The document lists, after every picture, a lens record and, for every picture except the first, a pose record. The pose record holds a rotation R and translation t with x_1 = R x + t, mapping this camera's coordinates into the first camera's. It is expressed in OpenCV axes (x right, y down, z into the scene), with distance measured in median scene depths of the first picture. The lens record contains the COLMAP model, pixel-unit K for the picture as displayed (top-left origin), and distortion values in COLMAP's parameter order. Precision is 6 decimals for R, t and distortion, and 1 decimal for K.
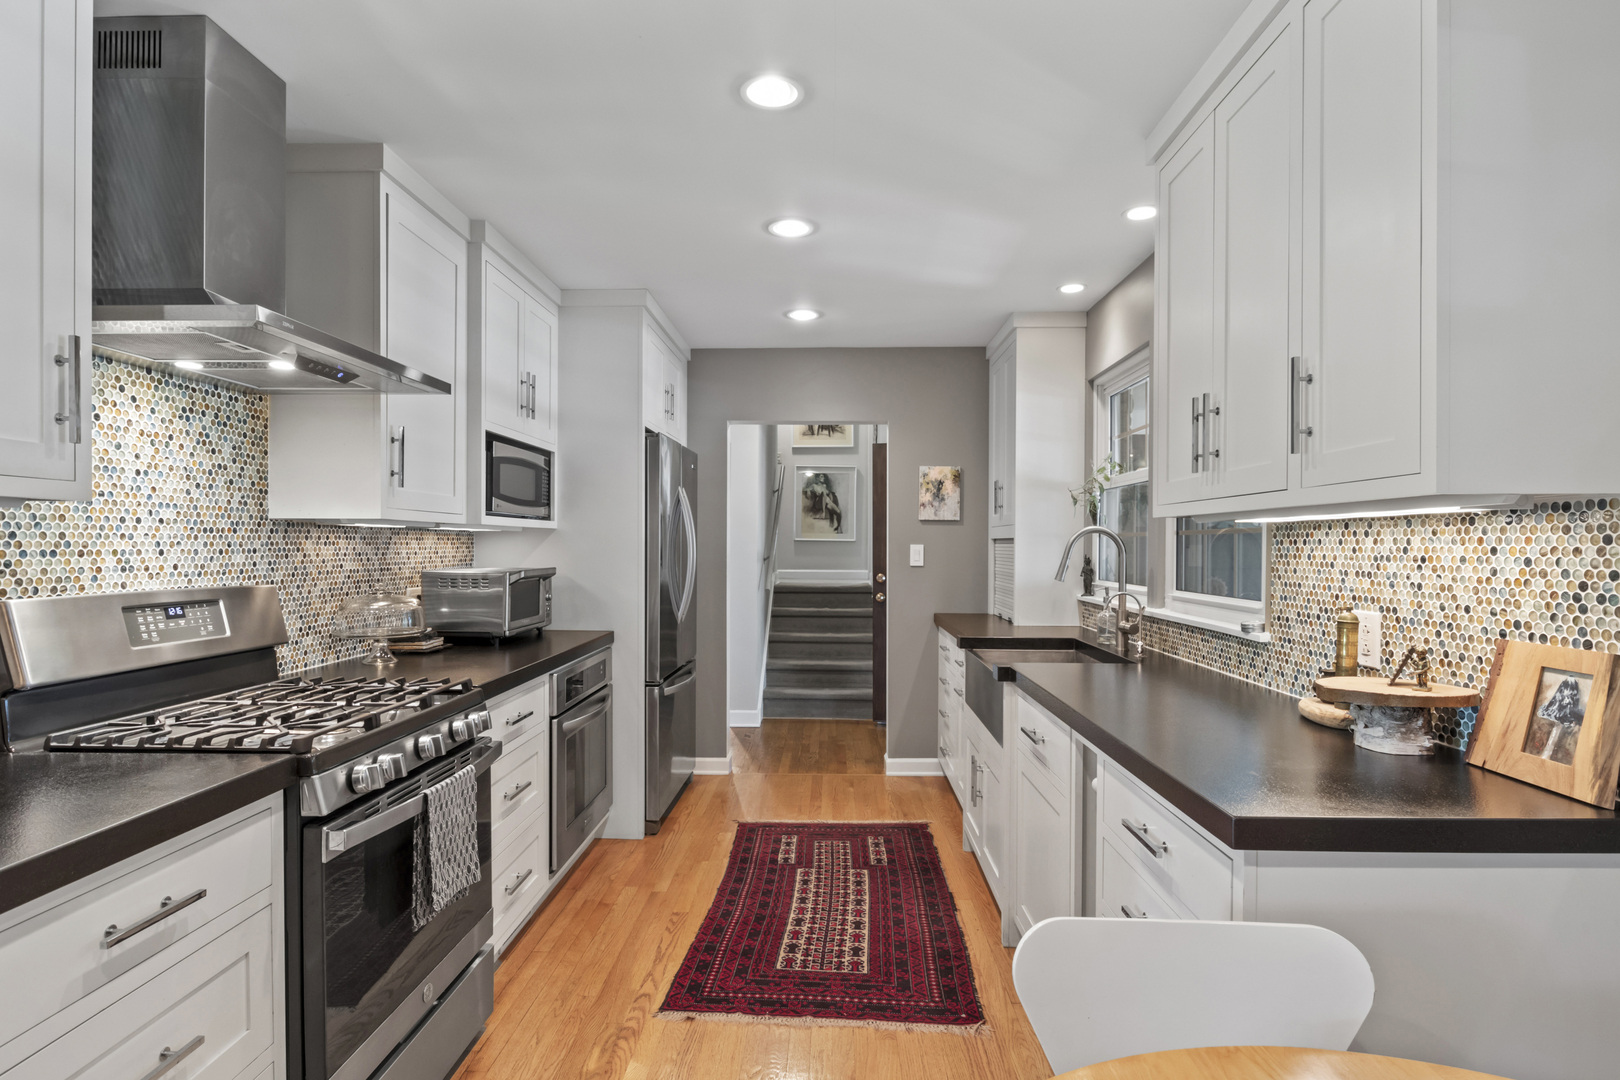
lens RADIAL K [[822.7, 0, 810.6], [0, 822.7, 547.3], [0, 0, 1]] dist [-0.000286, -0.000054]
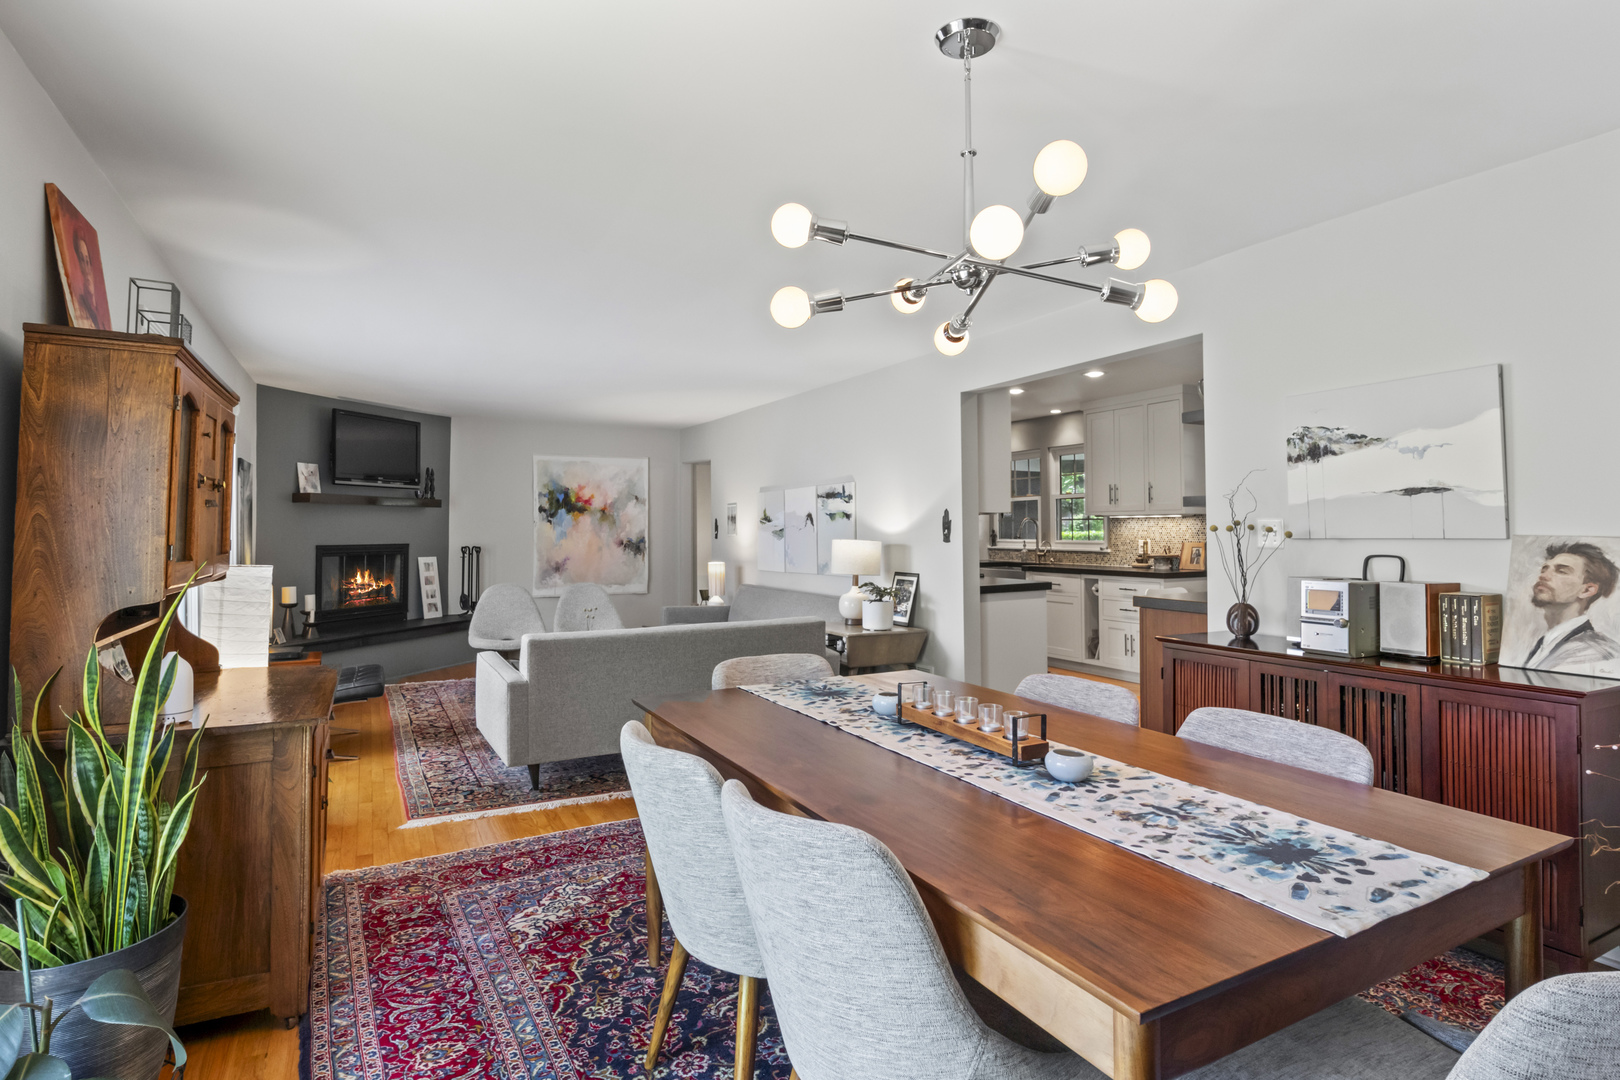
lens RADIAL K [[822.7, 0, 809.8], [0, 822.7, 530.5], [0, 0, 1]] dist [-0.000286, -0.000054]
pose [[0.863540, -0.001887, 0.504277, -3.132124], [0.001371, 0.999998, 0.001394, 0.025236], [-0.504278, -0.000512, 0.863541, -1.854685]]
